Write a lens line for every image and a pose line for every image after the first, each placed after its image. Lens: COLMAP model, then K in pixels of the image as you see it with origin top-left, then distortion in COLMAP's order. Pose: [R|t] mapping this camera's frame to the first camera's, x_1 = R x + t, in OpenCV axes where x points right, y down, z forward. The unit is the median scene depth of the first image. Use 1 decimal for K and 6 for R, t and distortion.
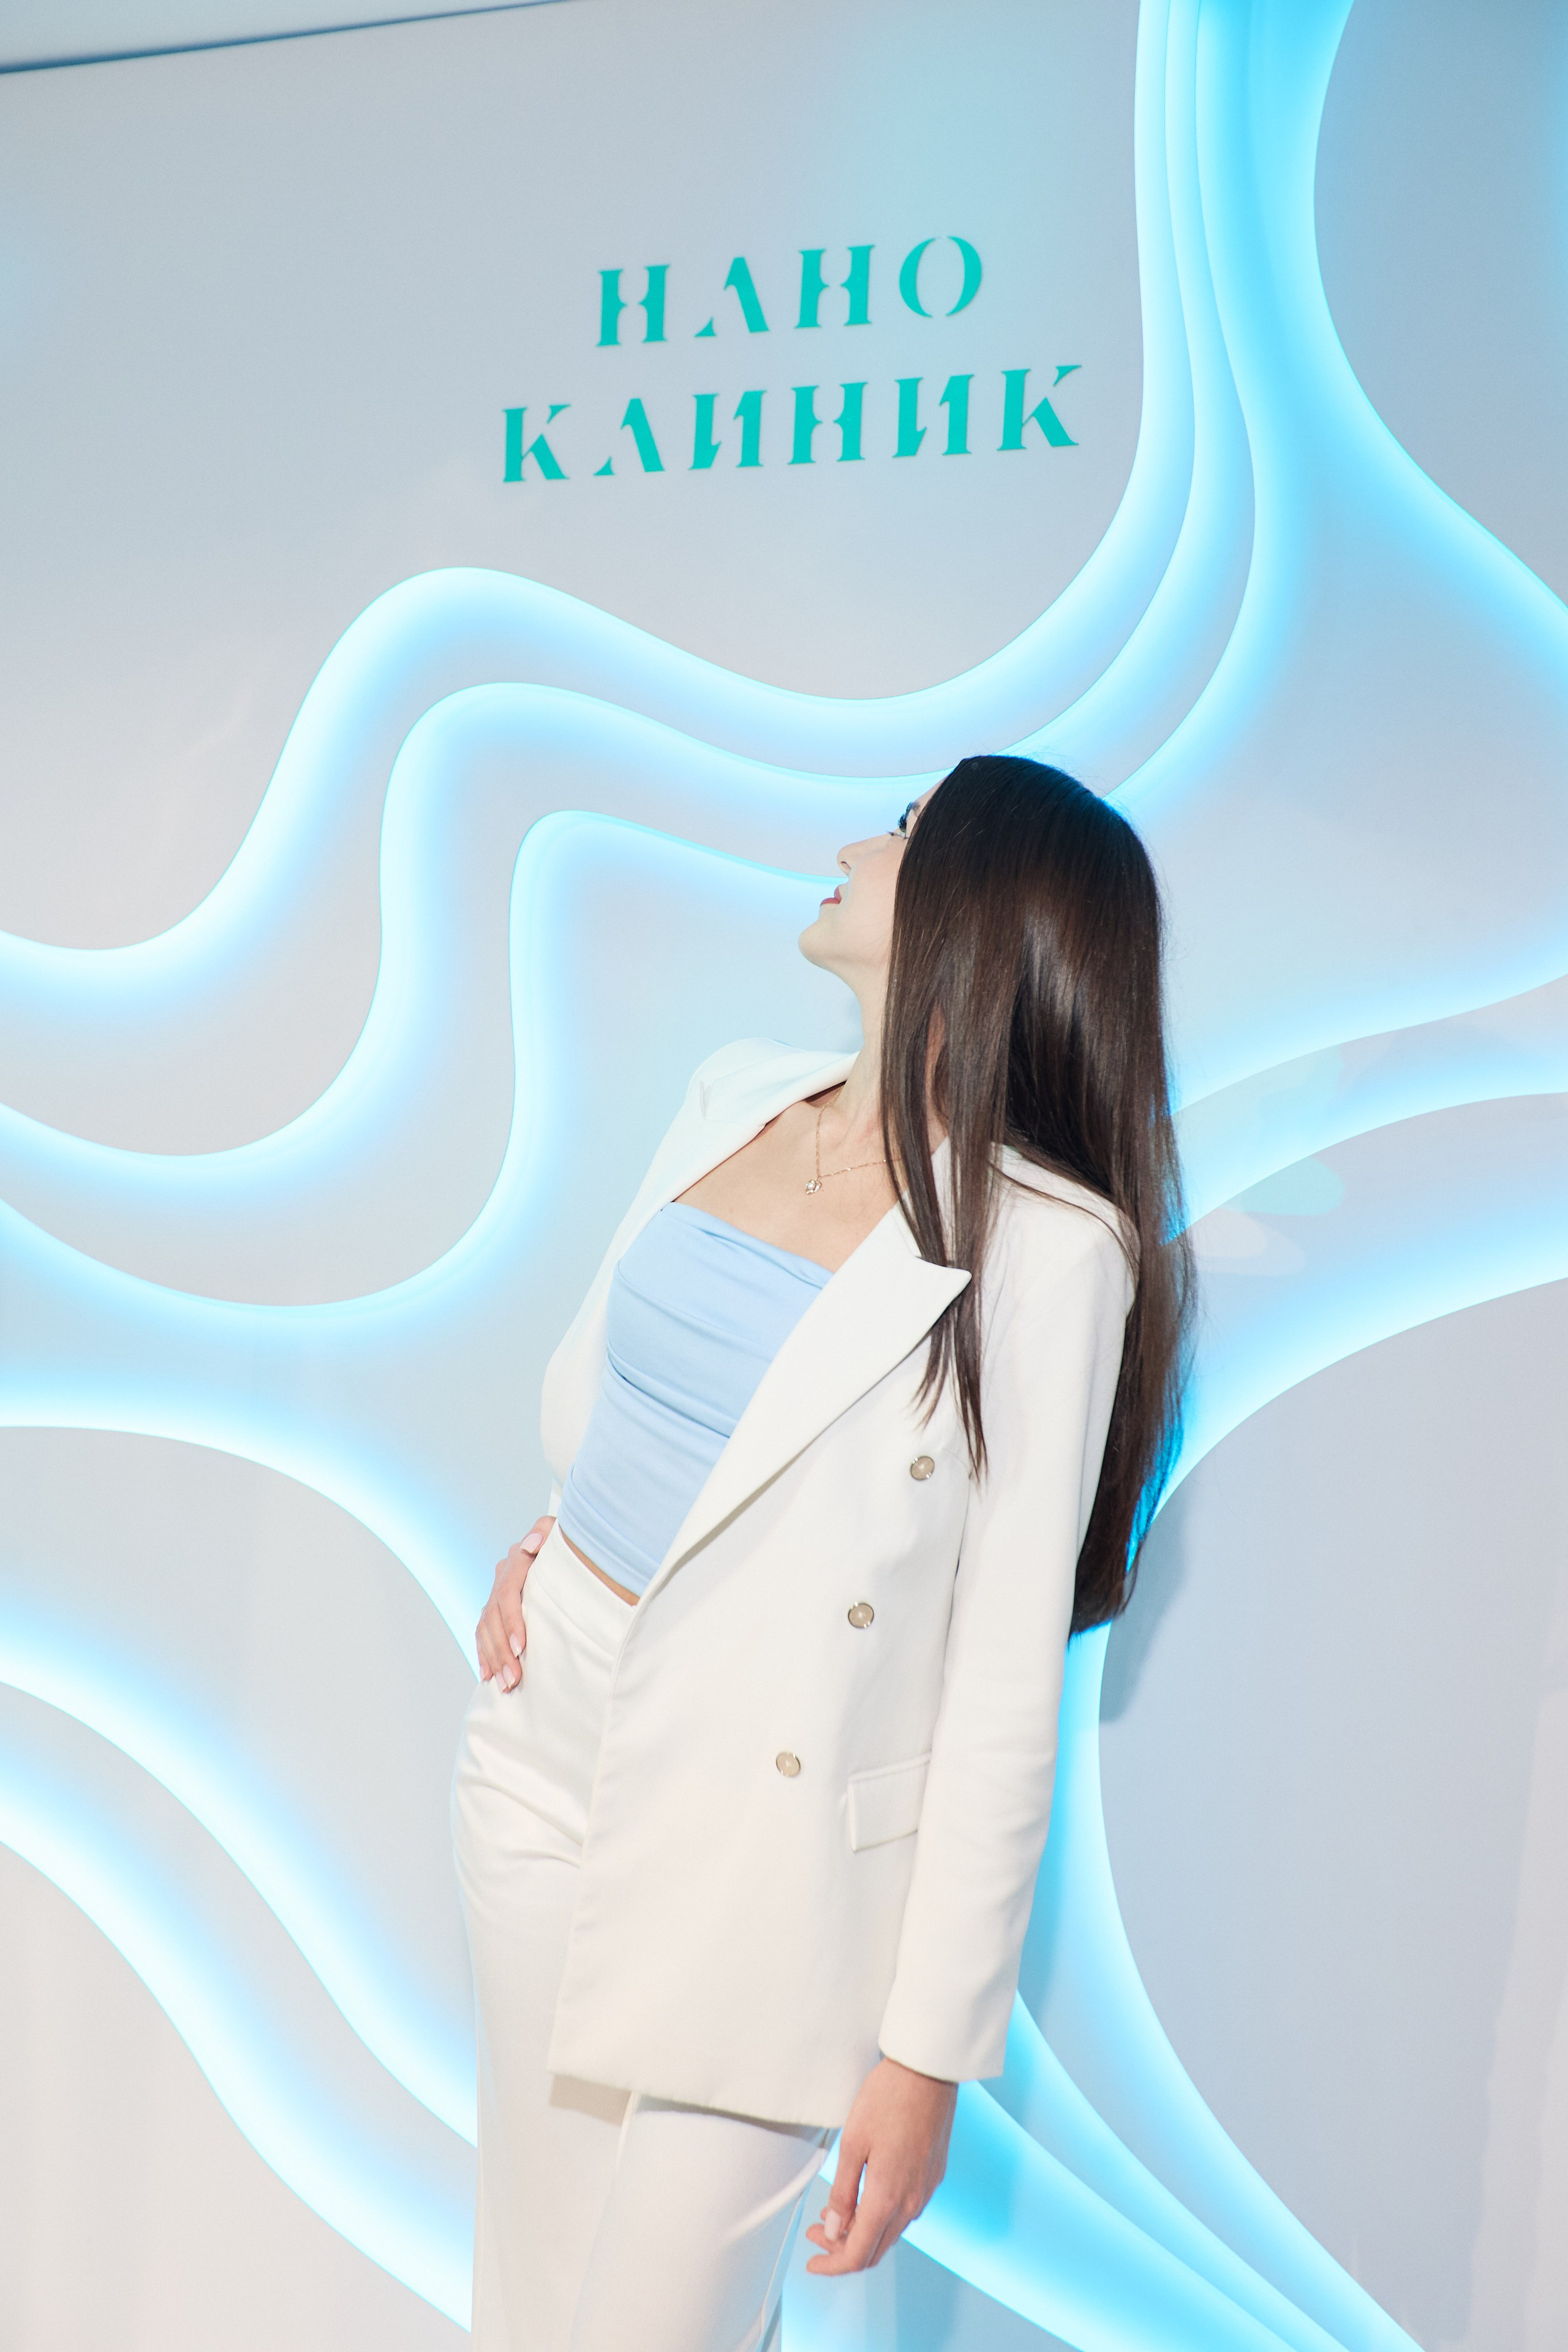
lens RADIAL K [[2316.6, 0, 729.7], [0, 2316.6, 1156.5], [0, 0, 1]] dist [0.050370, 0.000000]
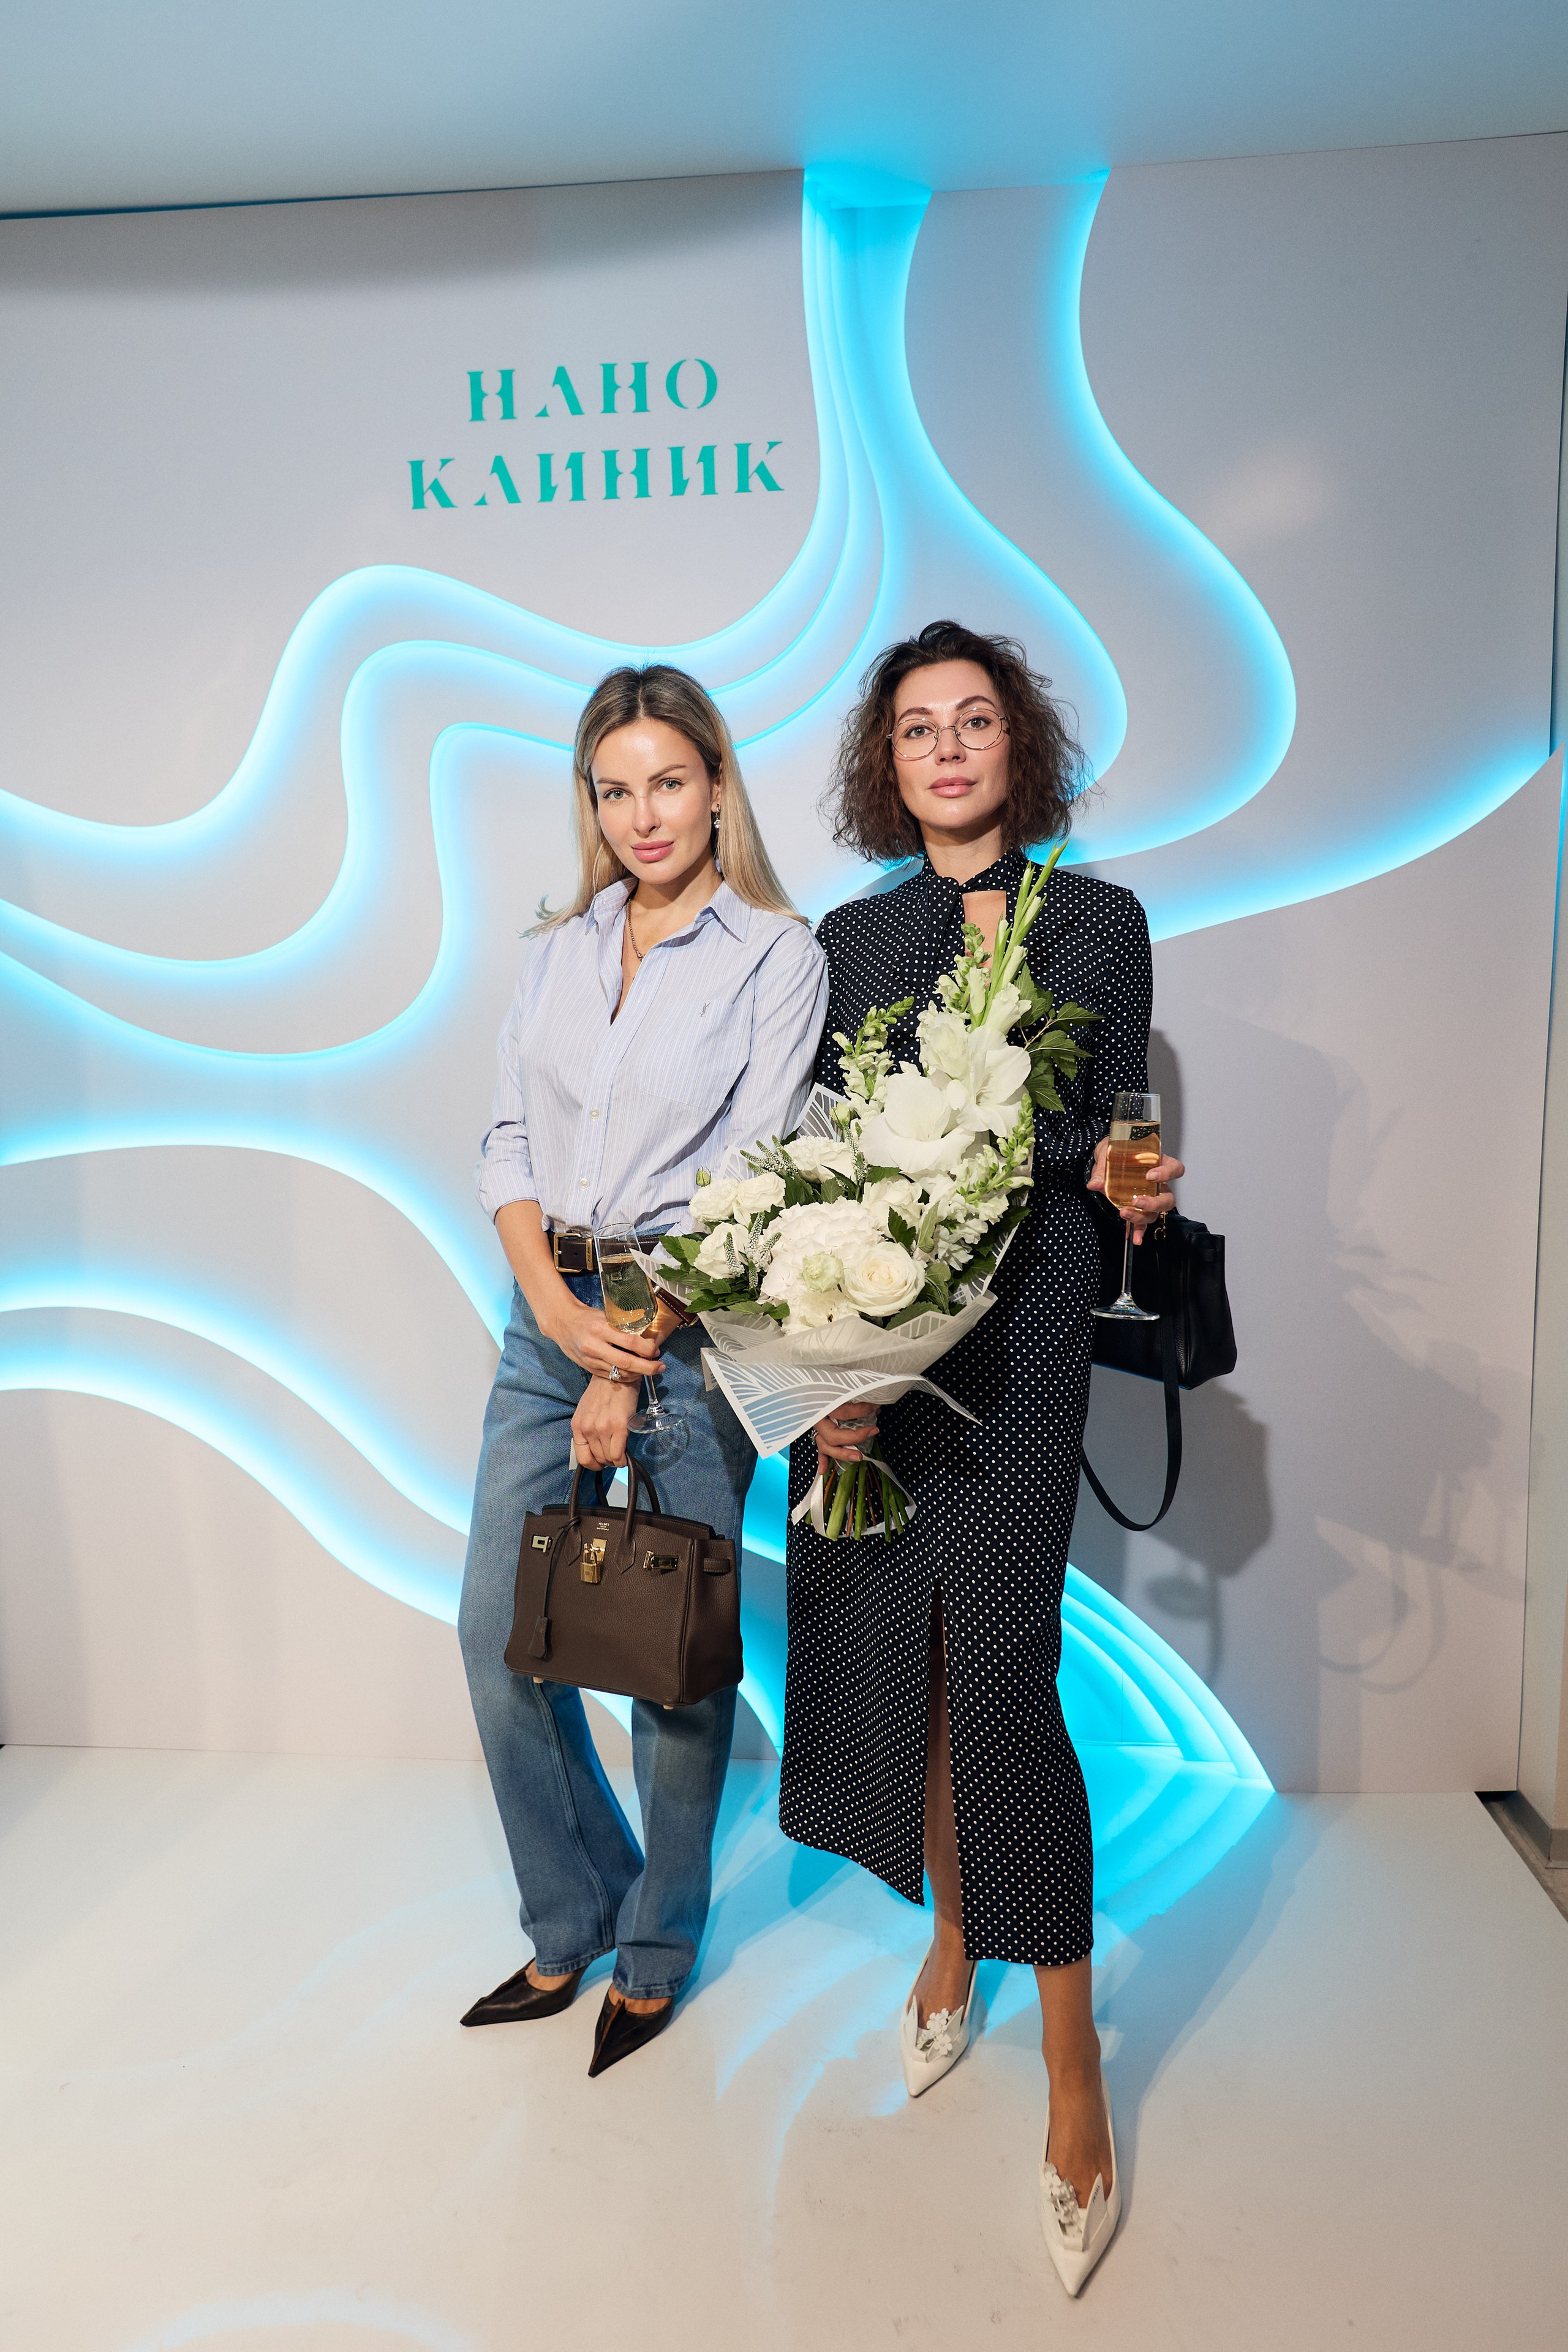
lens RADIAL K [[1612.4, 0, 769.6], [0, 1612.4, 1159.1], [0, 0, 1]] dist [-0.026752, 0.050483]
pose [[0.959922, -0.093212, 0.264312, -0.200326], [0.068111, 0.992387, 0.102608, 0.050415], [-0.271864, -0.080493, 0.958963, -0.138232]]
